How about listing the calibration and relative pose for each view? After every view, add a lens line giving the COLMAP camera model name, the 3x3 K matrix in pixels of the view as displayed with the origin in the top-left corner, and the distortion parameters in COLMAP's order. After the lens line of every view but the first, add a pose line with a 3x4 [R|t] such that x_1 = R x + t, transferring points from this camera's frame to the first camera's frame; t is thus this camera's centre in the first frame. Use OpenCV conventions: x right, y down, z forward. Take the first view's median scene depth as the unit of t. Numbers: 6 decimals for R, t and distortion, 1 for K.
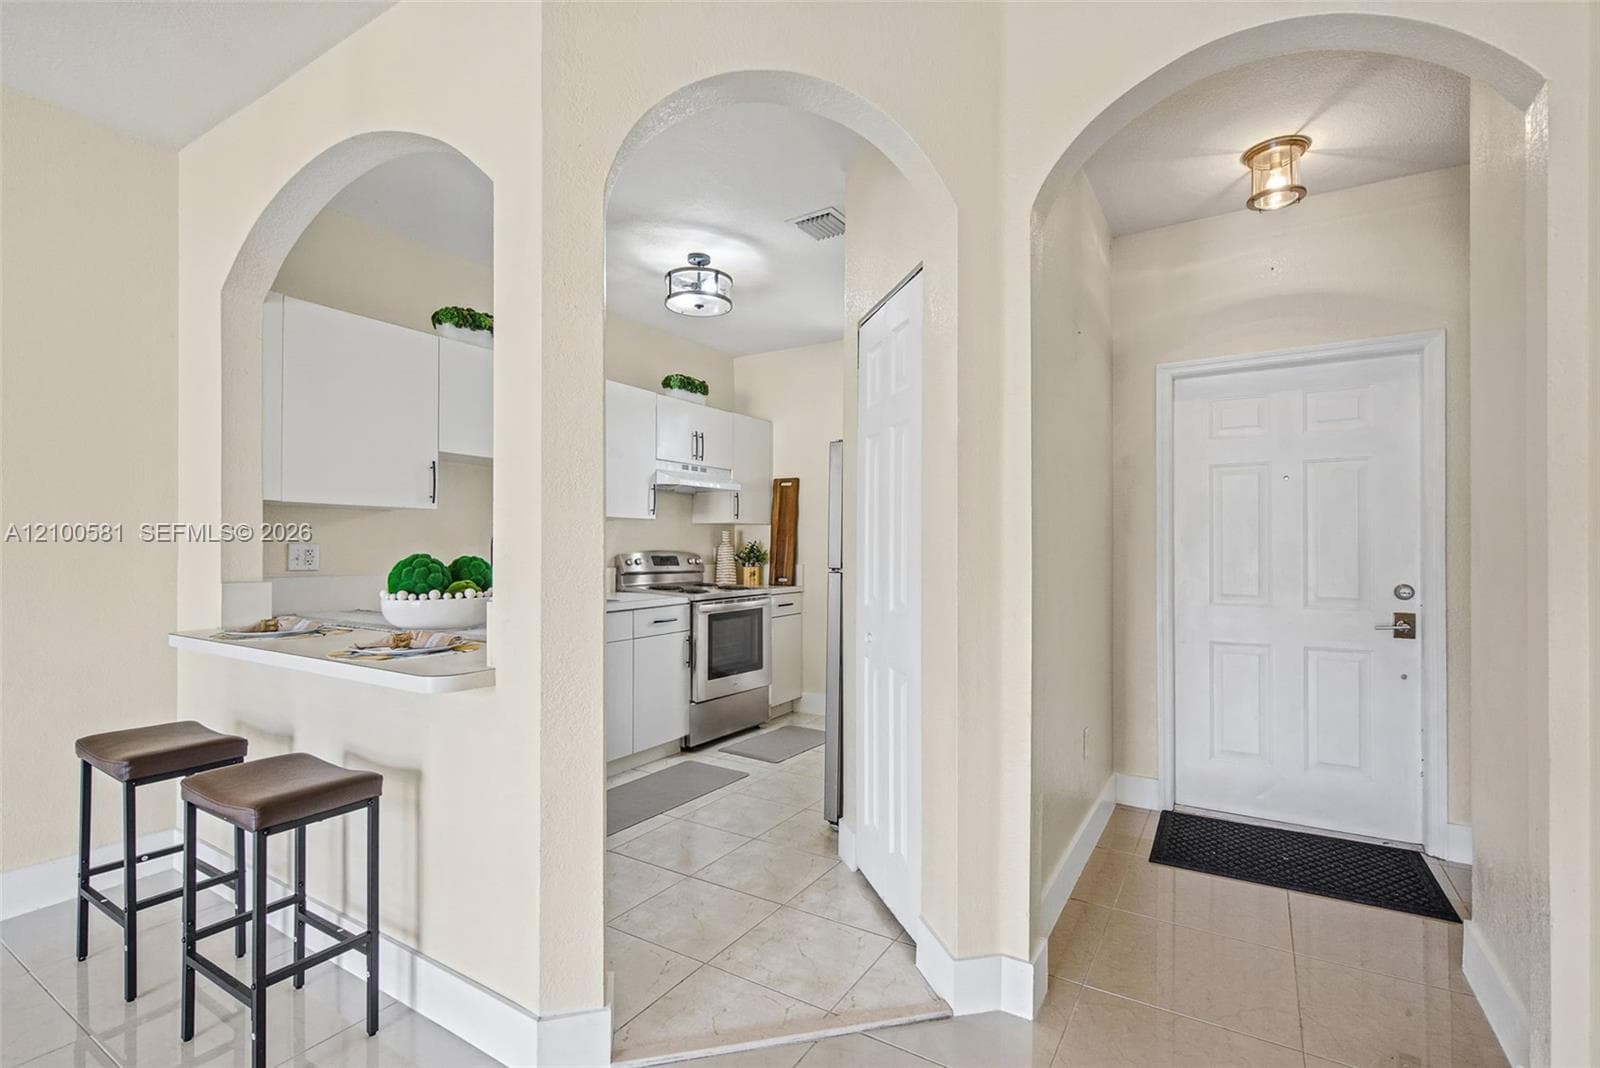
lens RADIAL K [[740.2, 0, 804.2], [0, 740.2, 539.8], [0, 0, 1]] dist [0.010711, -0.000409]
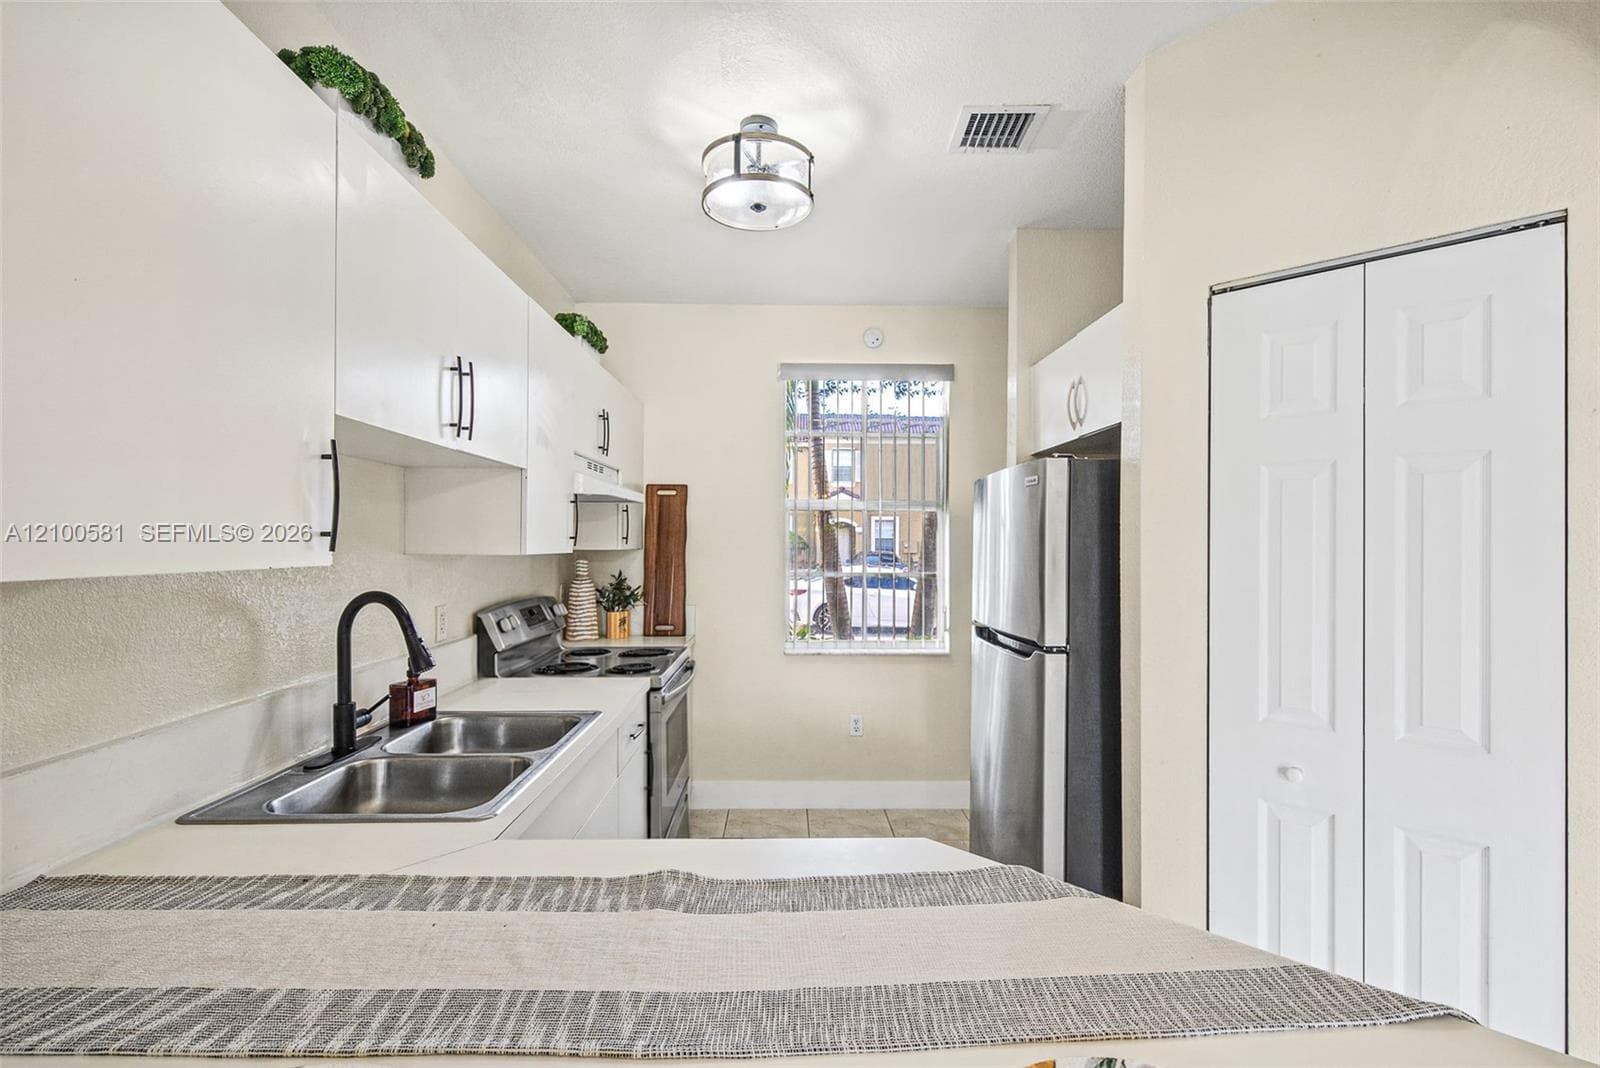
lens RADIAL K [[740.2, 0, 804.2], [0, 740.2, 539.8], [0, 0, 1]] dist [0.010711, -0.000409]
pose [[0.836811, 0.001374, 0.547489, -0.334715], [-0.006328, 0.999954, 0.007164, -0.039211], [-0.547455, -0.009459, 0.836782, 0.363664]]
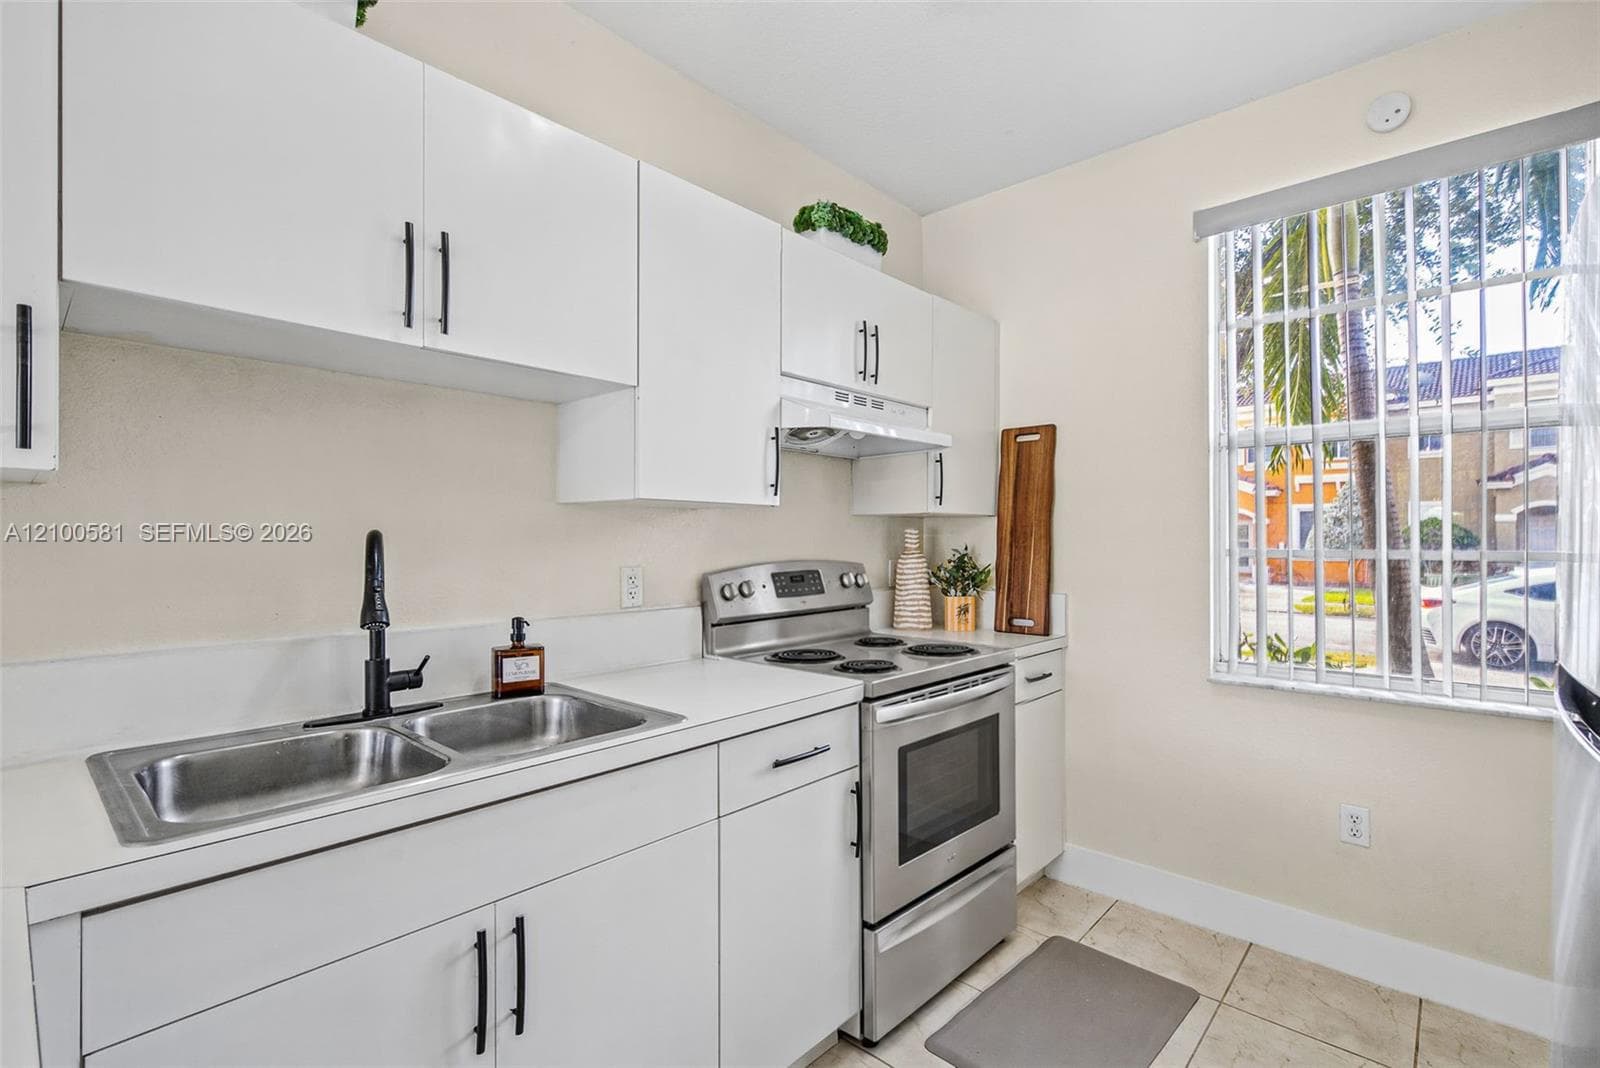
lens RADIAL K [[740.2, 0, 804.2], [0, 740.2, 539.8], [0, 0, 1]] dist [0.010711, -0.000409]
pose [[0.984339, -0.001662, -0.176276, -0.096609], [0.003365, 0.999951, 0.009363, -0.009952], [0.176252, -0.009809, 0.984296, 0.503857]]
